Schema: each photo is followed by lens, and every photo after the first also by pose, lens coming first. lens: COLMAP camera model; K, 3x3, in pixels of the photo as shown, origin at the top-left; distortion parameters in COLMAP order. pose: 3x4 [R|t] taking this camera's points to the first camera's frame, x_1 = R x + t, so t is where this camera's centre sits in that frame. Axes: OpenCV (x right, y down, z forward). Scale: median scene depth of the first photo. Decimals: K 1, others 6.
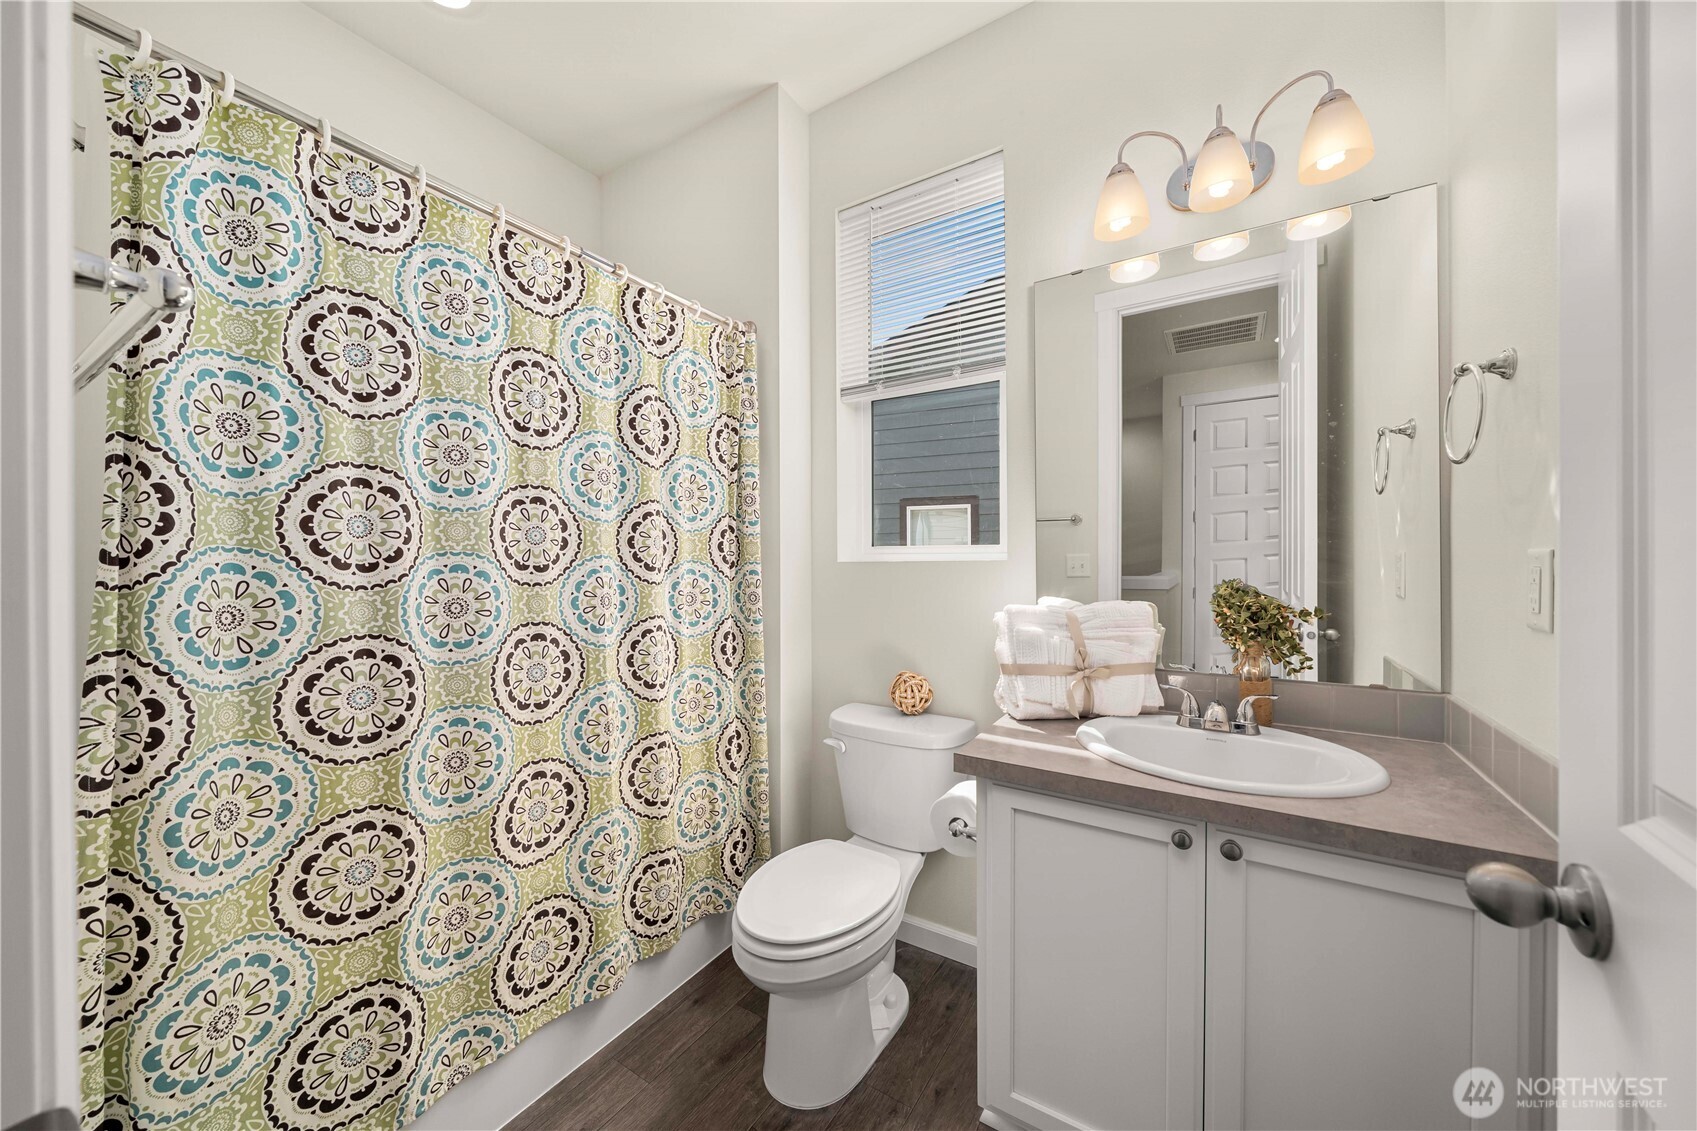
lens RADIAL K [[598.0, 0, 845.0], [0, 598.0, 560.2], [0, 0, 1]] dist [-0.004441, -0.000031]
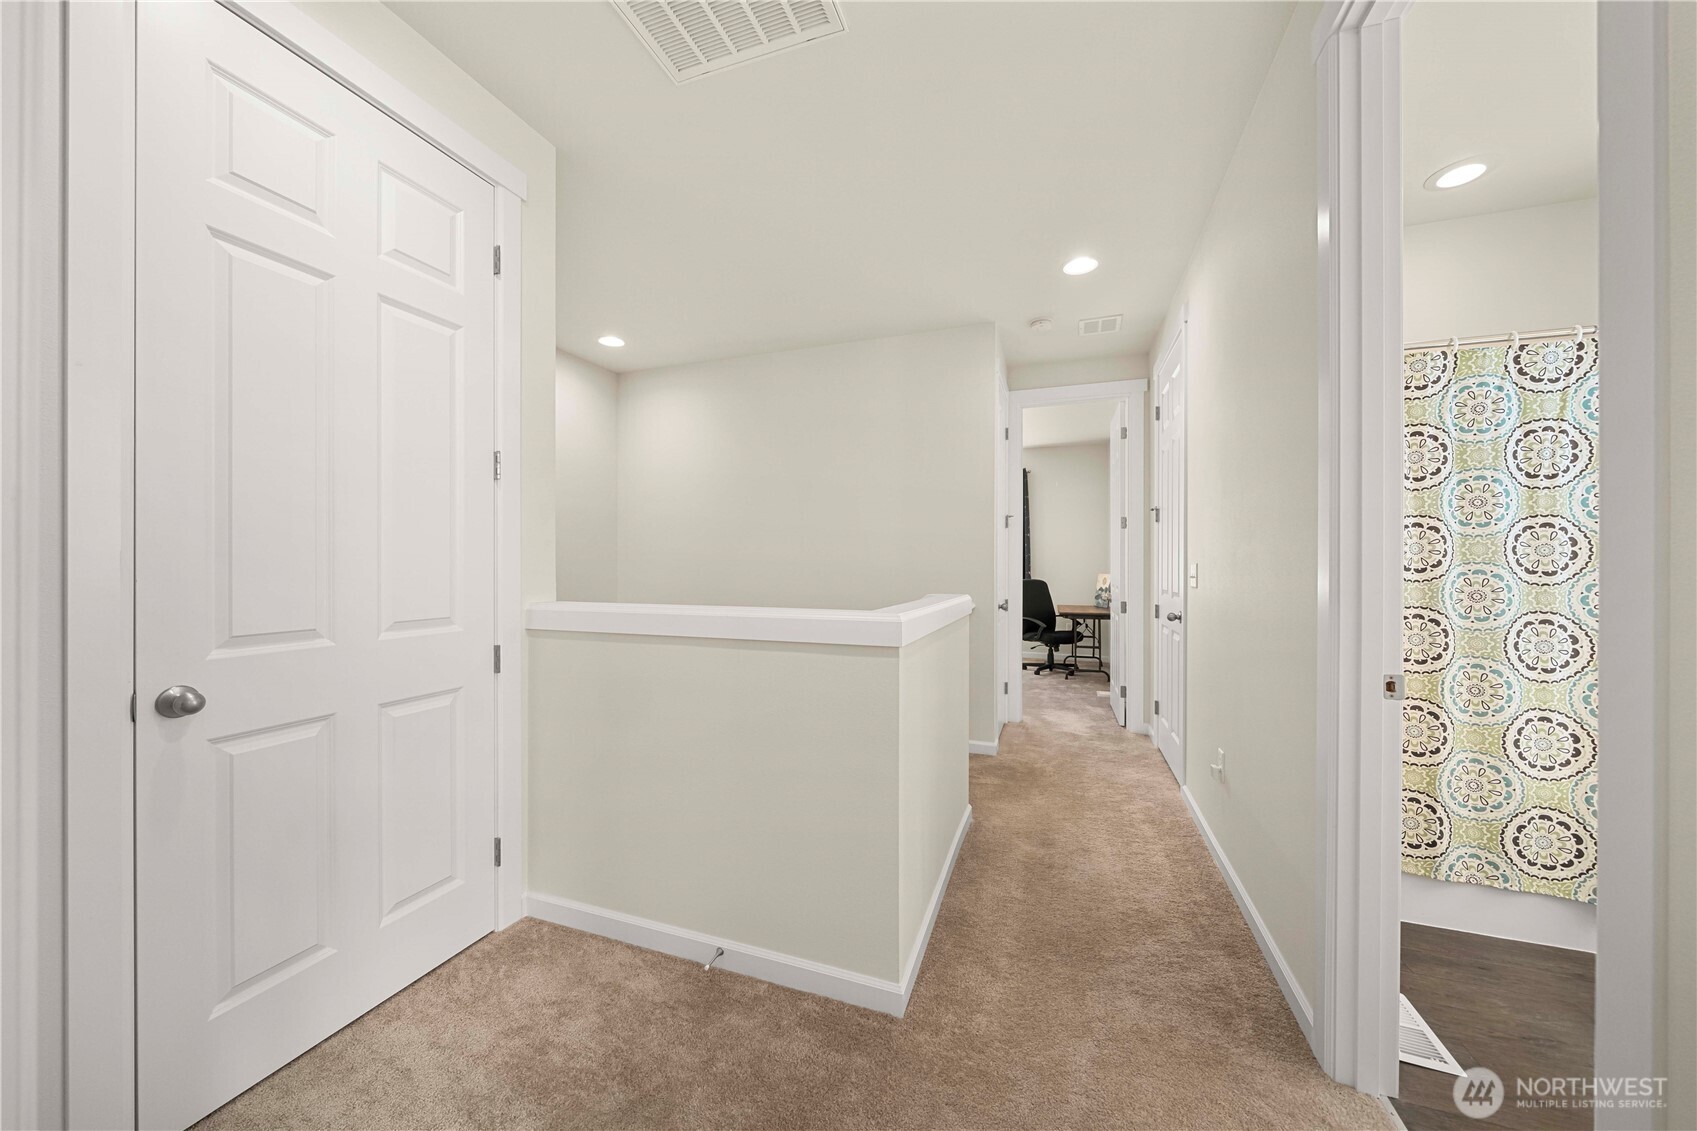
lens RADIAL K [[598.0, 0, 844.0], [0, 598.0, 565.0], [0, 0, 1]] dist [-0.004441, -0.000031]
pose [[0.207717, 0.004975, -0.978176, 0.579979], [-0.009585, 0.999949, 0.003051, 0.006409], [0.978142, 0.008742, 0.207754, -1.031830]]
